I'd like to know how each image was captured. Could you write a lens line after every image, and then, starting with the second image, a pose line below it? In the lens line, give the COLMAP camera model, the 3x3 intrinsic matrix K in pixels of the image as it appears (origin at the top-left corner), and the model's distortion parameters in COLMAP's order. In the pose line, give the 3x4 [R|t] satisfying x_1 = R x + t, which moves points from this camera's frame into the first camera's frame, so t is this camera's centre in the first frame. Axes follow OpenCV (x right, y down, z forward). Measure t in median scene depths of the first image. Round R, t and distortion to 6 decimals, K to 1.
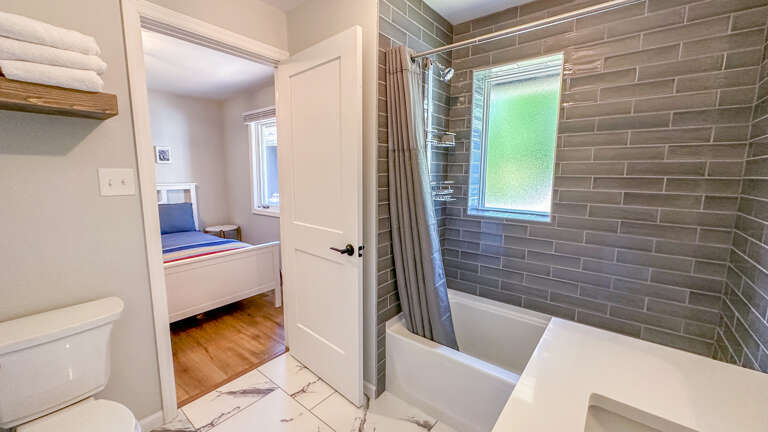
lens RADIAL K [[306.5, 0, 382.3], [0, 306.5, 216.0], [0, 0, 1]] dist [0.001301, 0.000229]
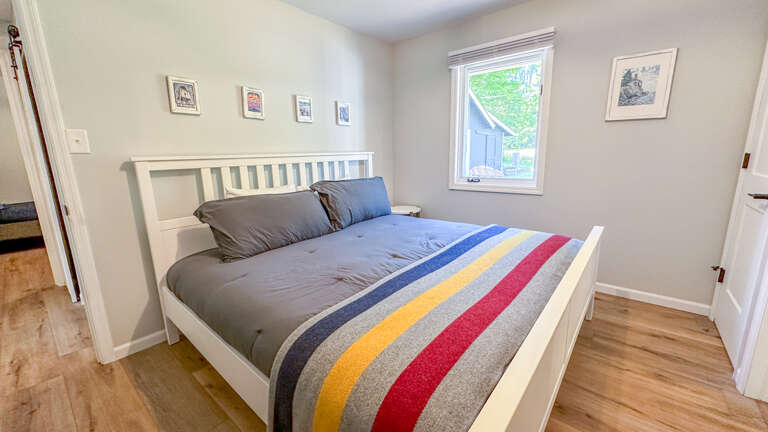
lens RADIAL K [[306.5, 0, 385.1], [0, 306.5, 214.6], [0, 0, 1]] dist [0.001301, 0.000229]
pose [[0.999660, -0.026073, 0.000777, -0.603736], [0.025956, 0.997242, 0.069531, -0.003437], [-0.002588, -0.069487, 0.997579, 0.235142]]
